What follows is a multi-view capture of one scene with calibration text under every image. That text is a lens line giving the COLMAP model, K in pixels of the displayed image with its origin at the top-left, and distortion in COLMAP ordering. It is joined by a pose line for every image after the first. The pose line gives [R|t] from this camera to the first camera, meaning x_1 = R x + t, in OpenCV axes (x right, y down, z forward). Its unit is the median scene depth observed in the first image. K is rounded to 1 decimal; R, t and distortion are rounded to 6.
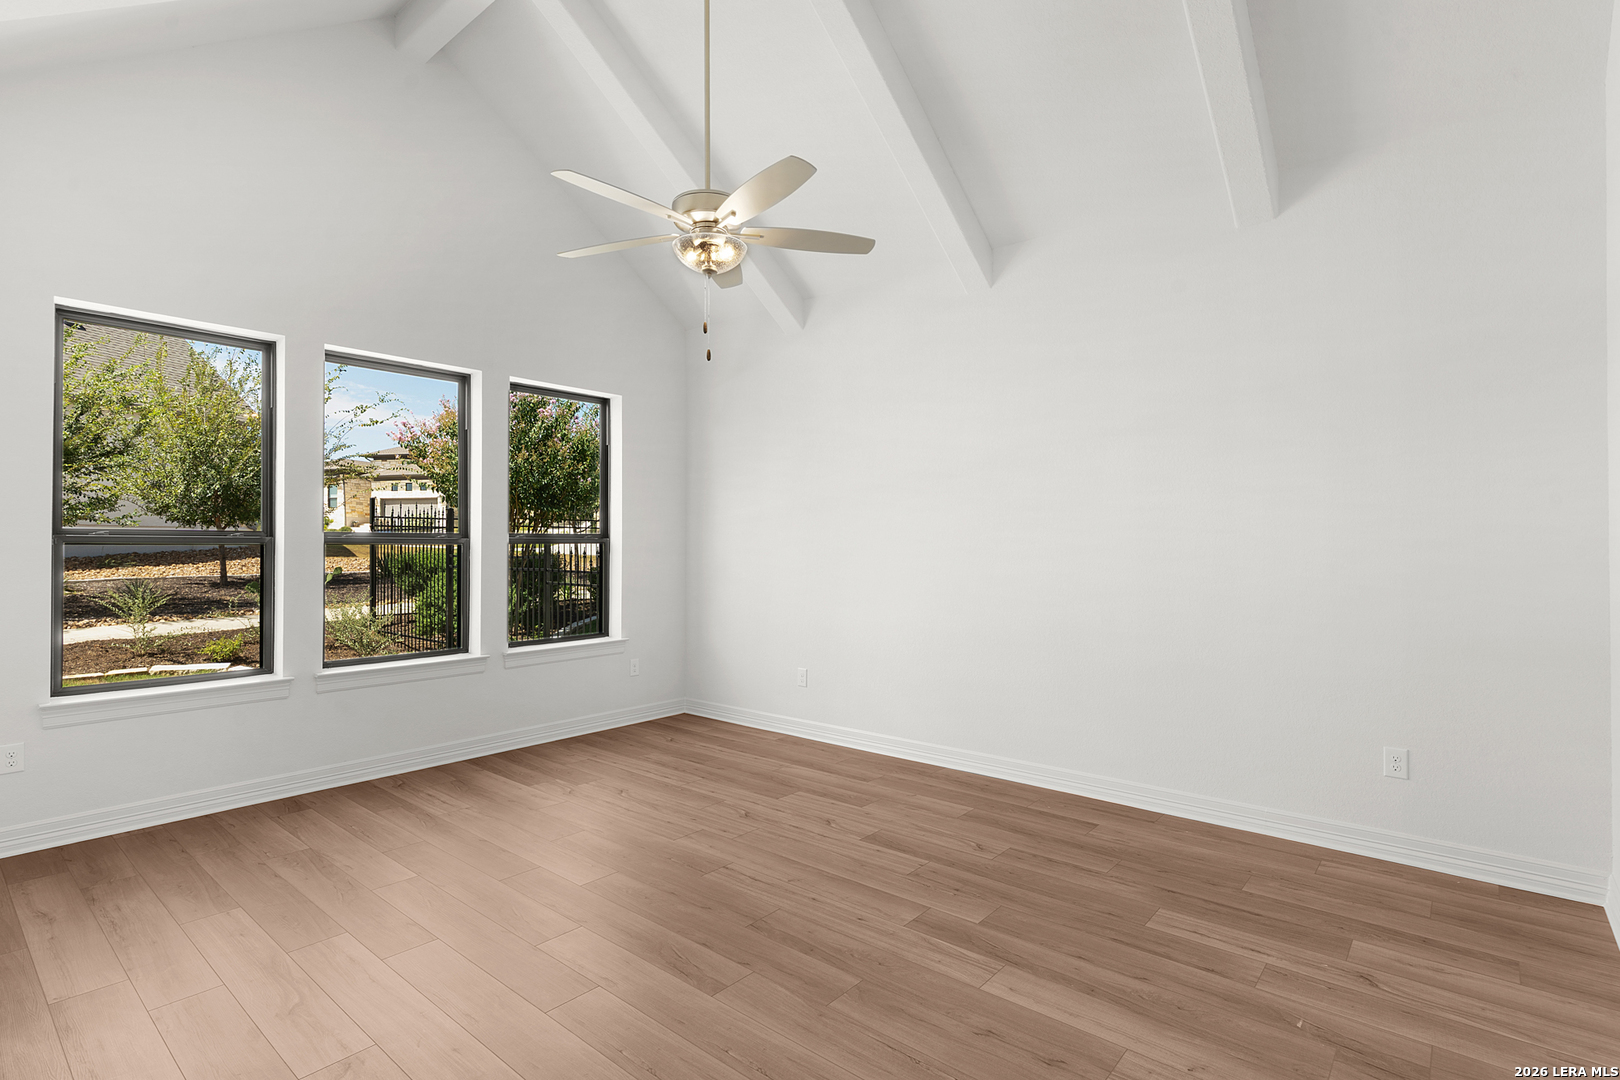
lens RADIAL K [[785.4, 0, 815.6], [0, 785.4, 537.6], [0, 0, 1]] dist [0.003718, -0.000360]
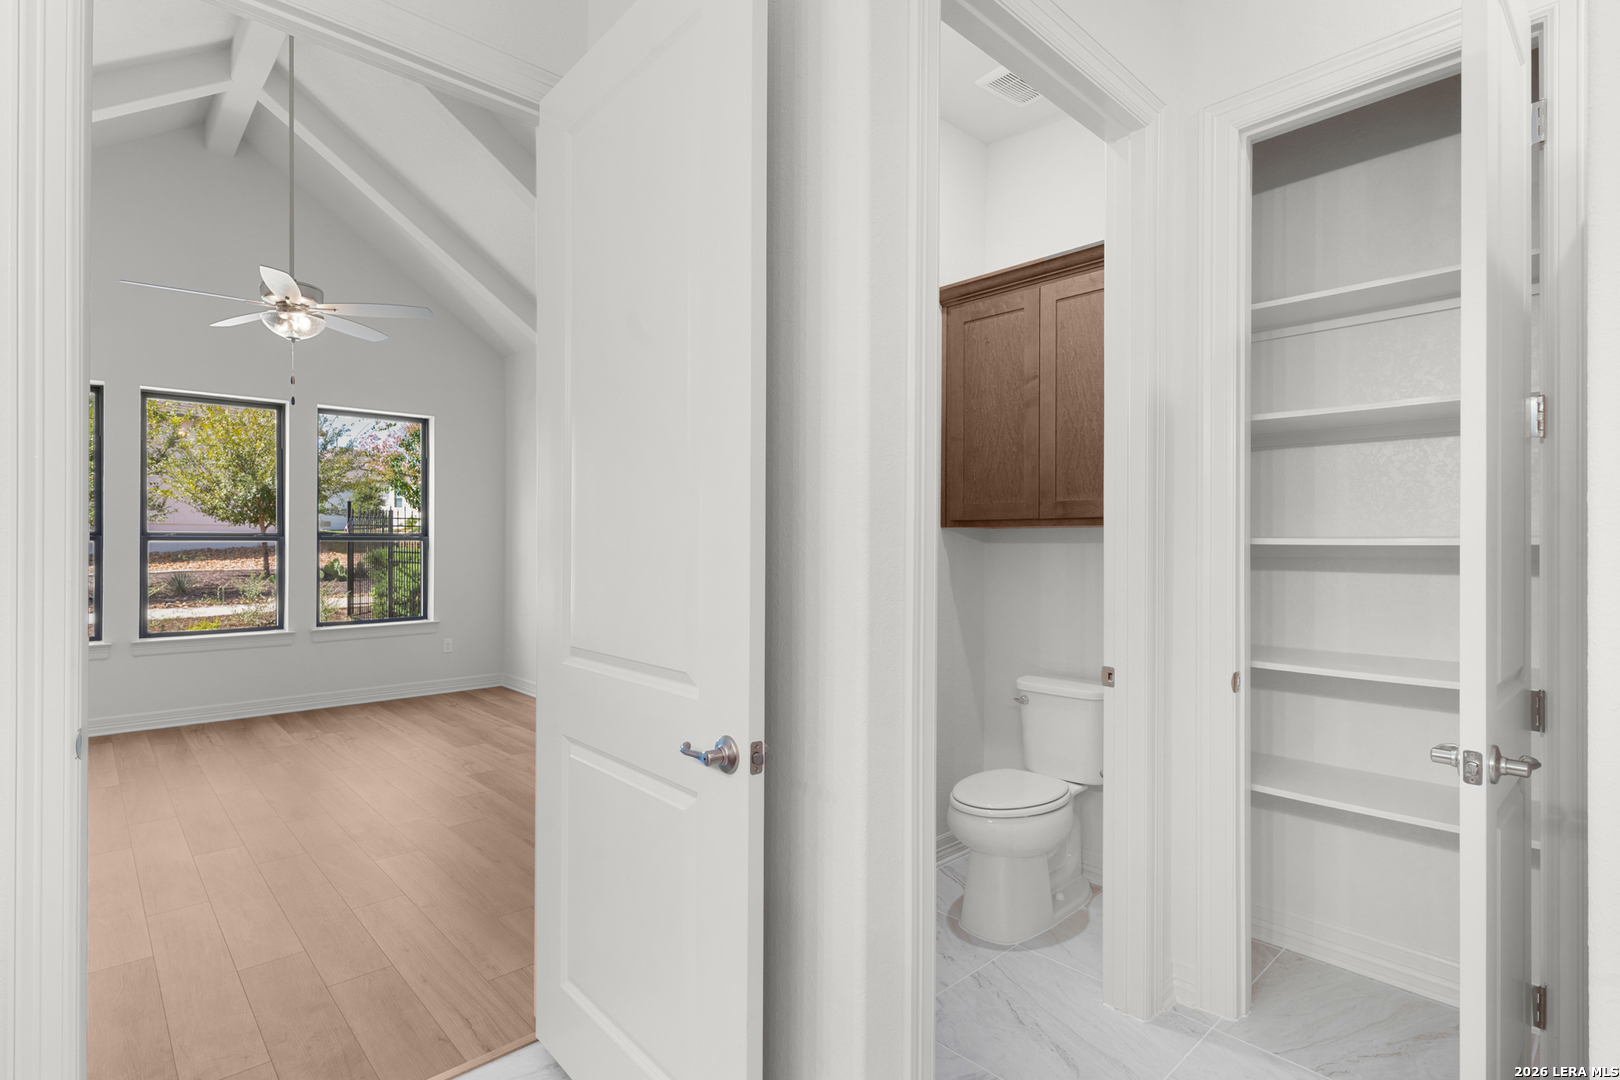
lens RADIAL K [[785.4, 0, 804.9], [0, 785.4, 535.8], [0, 0, 1]] dist [0.003718, -0.000360]
pose [[0.994555, 0.003074, -0.104164, 0.142418], [-0.003234, 0.999994, -0.001366, -0.000334], [0.104159, 0.001695, 0.994559, -0.039937]]
